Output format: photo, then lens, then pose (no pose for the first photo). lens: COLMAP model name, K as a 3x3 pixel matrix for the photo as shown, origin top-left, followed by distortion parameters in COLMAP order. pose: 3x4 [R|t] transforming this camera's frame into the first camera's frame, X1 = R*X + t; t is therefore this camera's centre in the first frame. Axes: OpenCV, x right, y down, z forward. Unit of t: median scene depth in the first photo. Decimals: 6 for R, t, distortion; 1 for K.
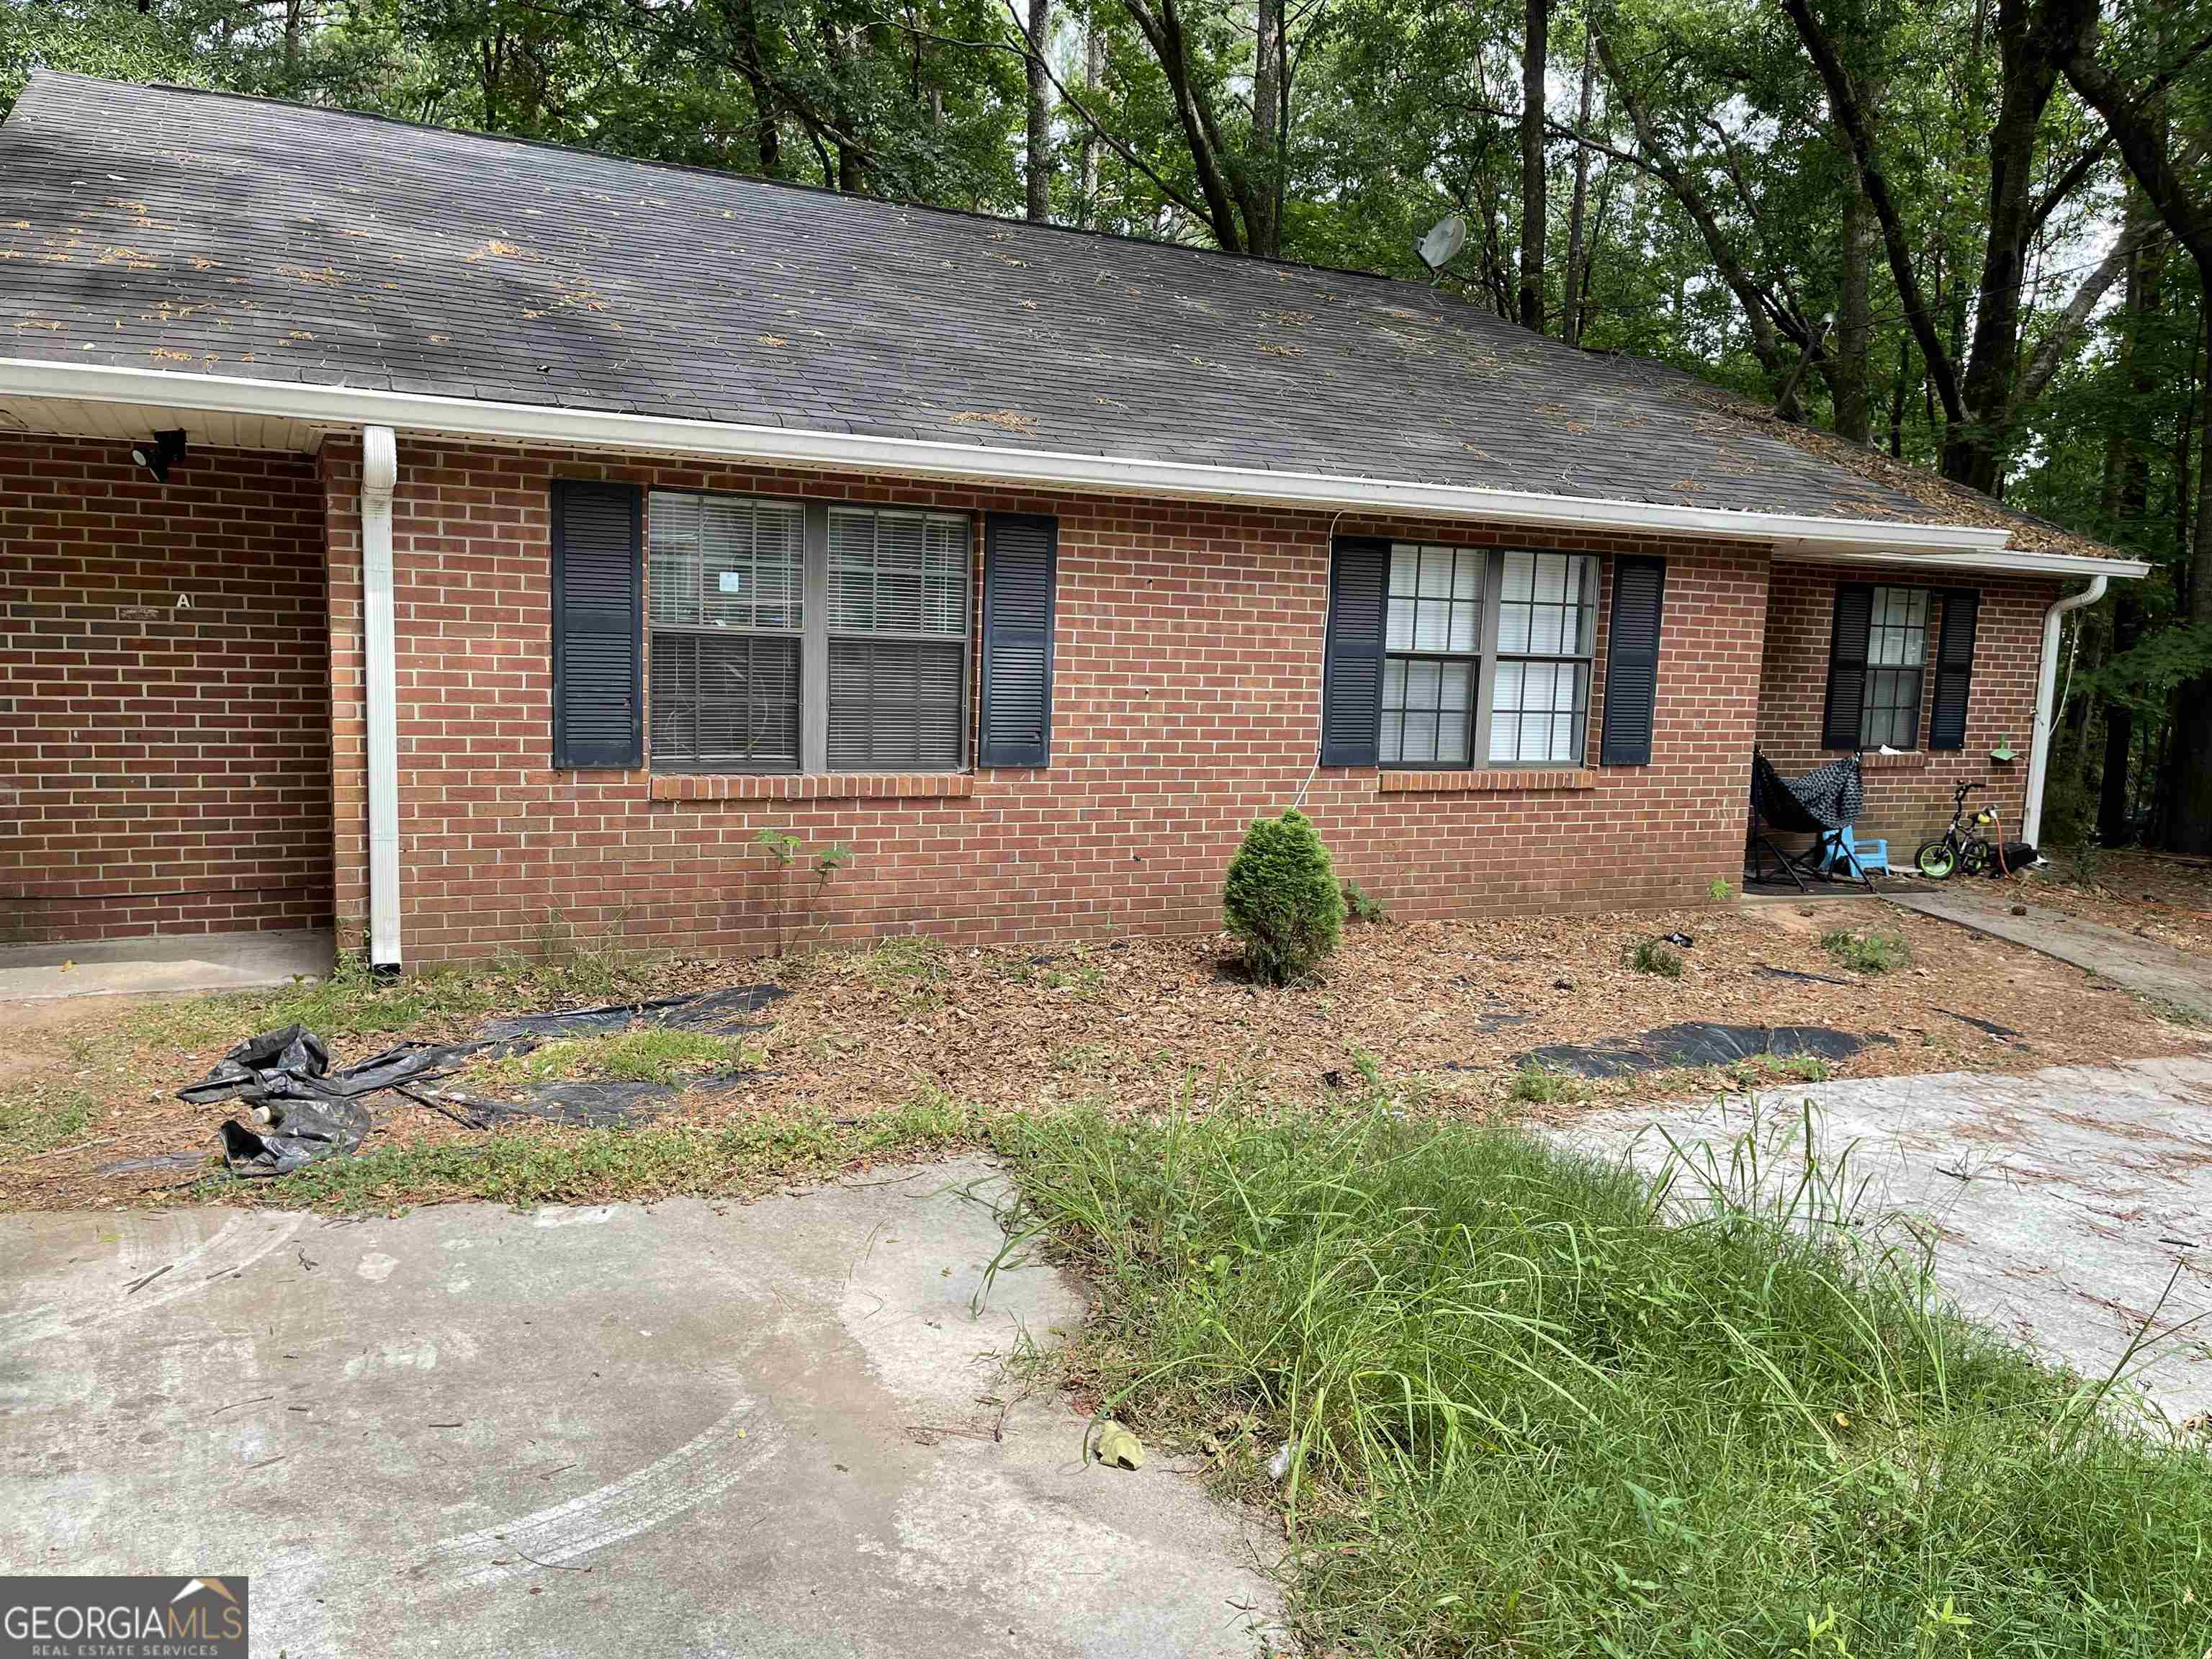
lens RADIAL K [[1681.0, 0, 1114.8], [0, 1681.0, 844.9], [0, 0, 1]] dist [0.070051, -0.082111]
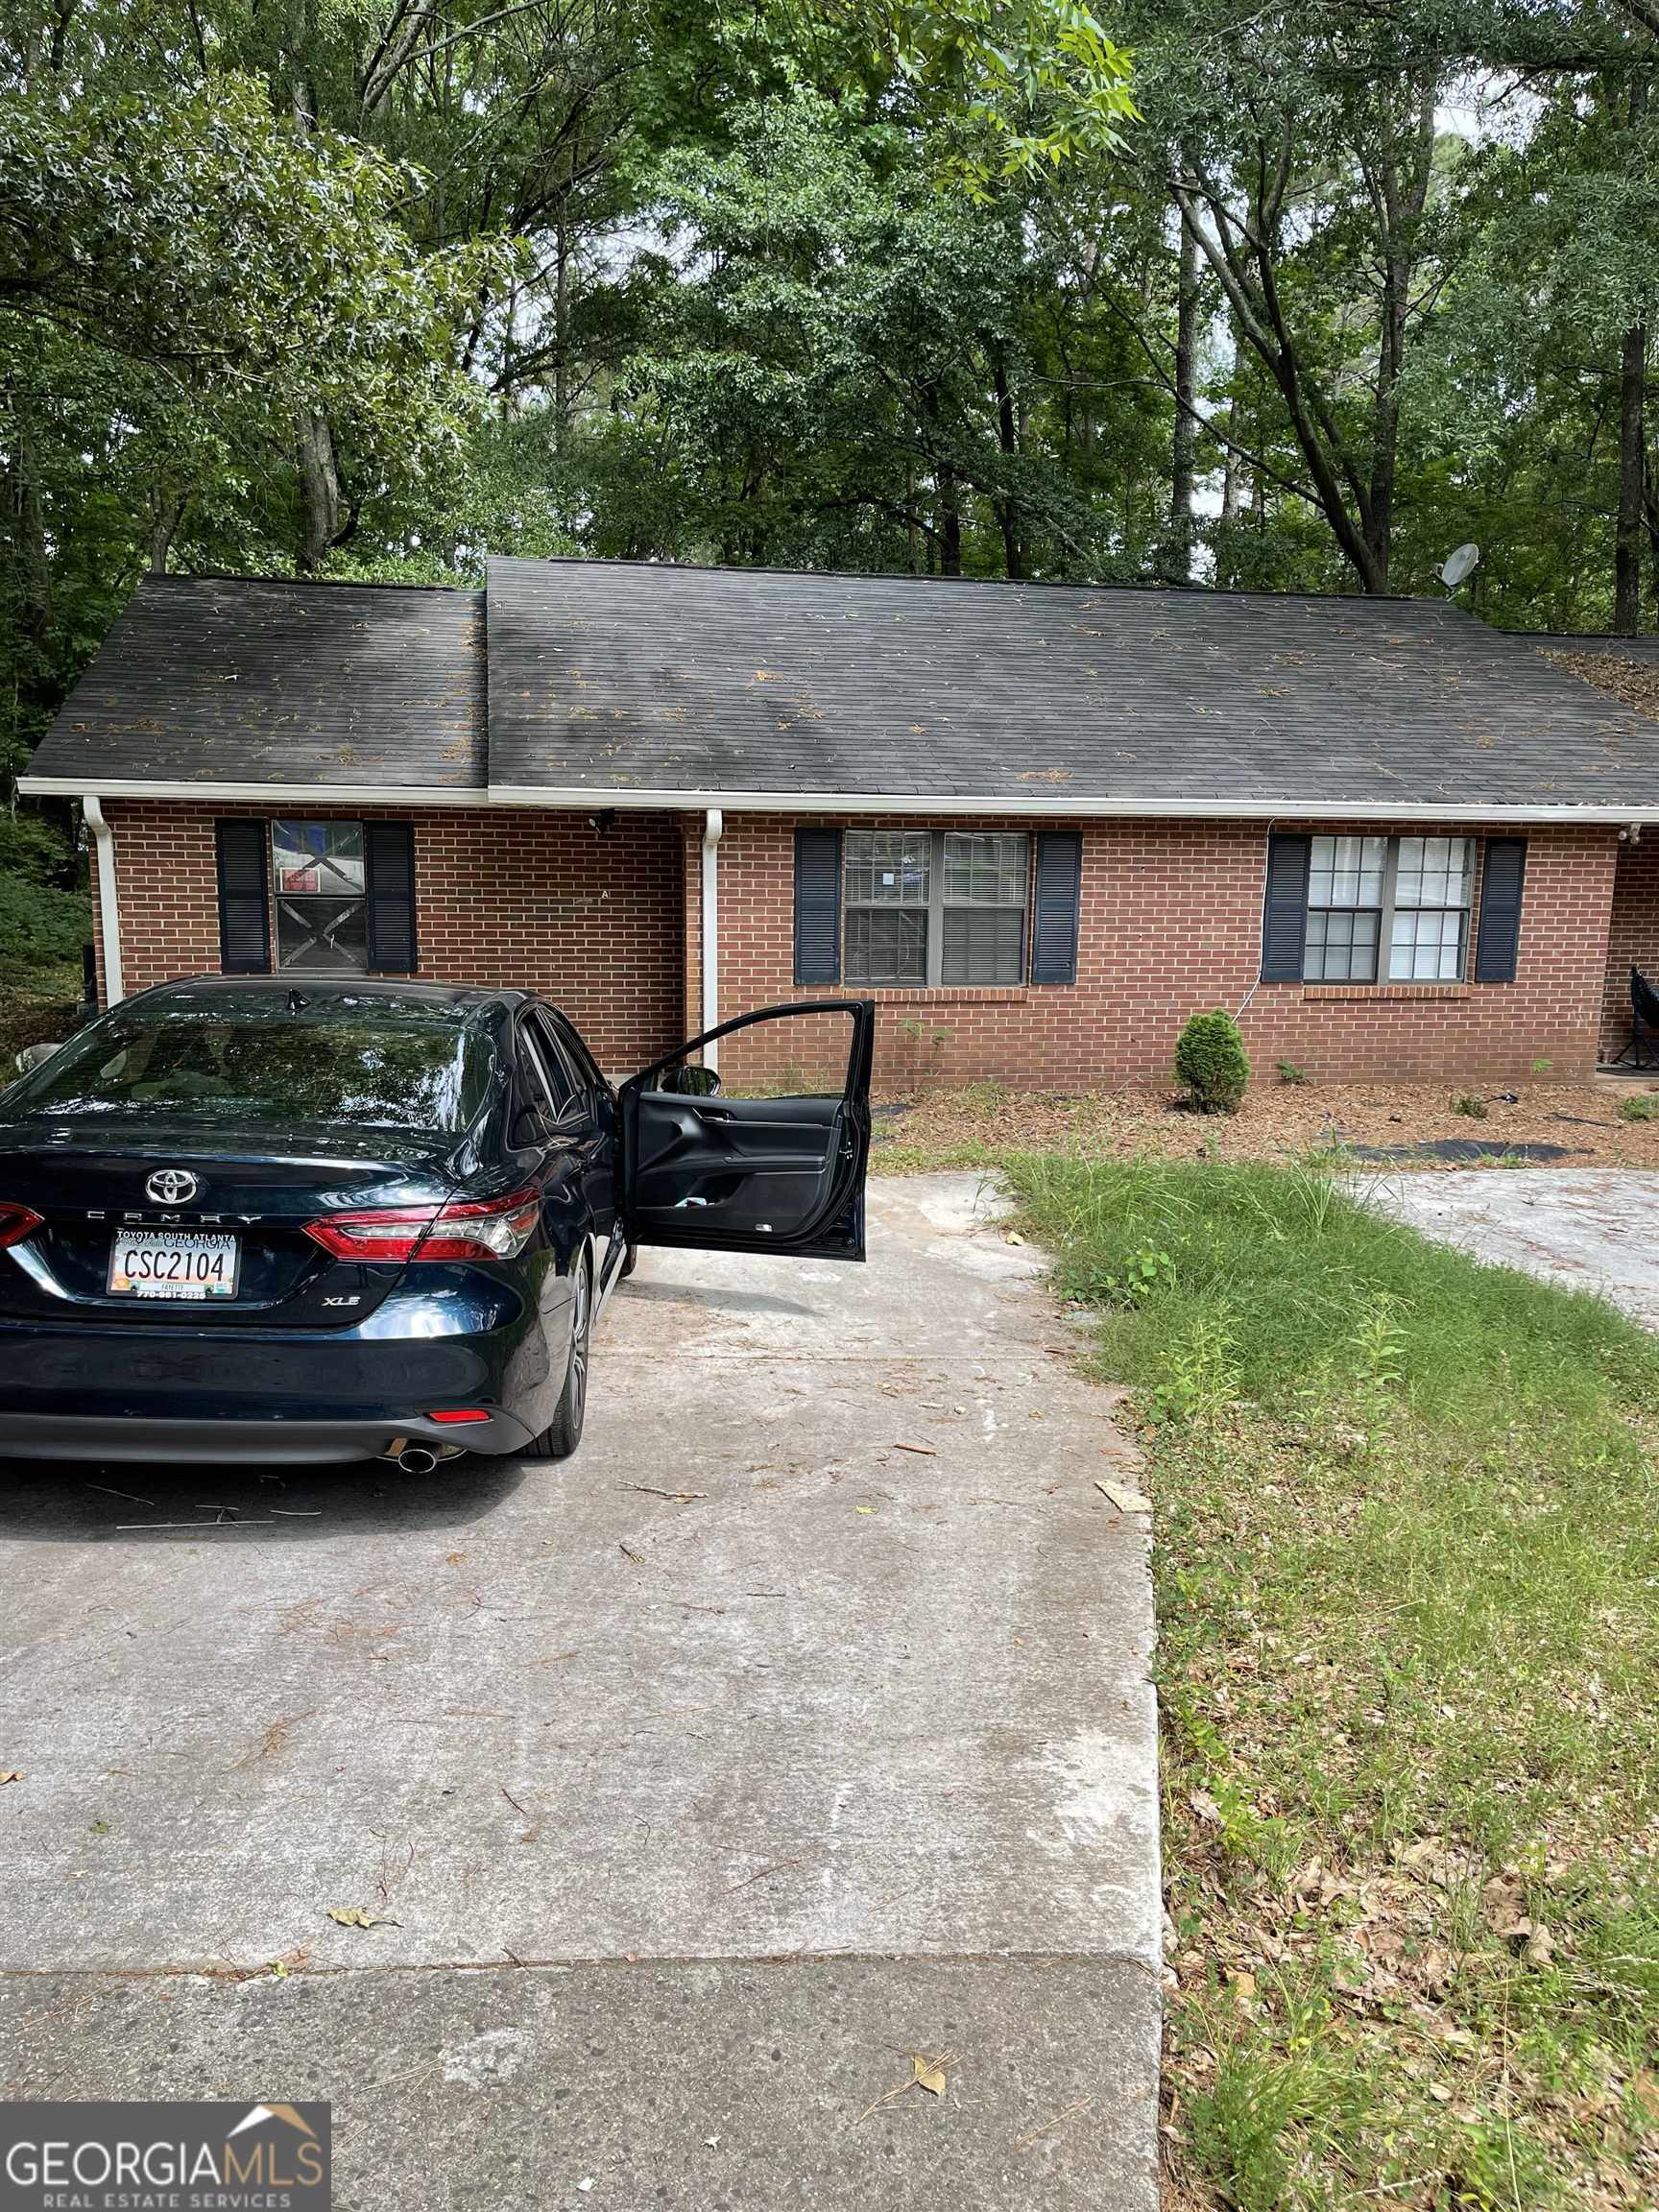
lens RADIAL K [[1681.0, 0, 818.2], [0, 1681.0, 1110.9], [0, 0, 1]] dist [0.070051, -0.082111]
pose [[0.961198, 0.020291, -0.275111, 0.172133], [-0.012989, 0.999514, 0.028340, 0.034878], [0.275552, -0.023667, 0.960995, -0.648056]]
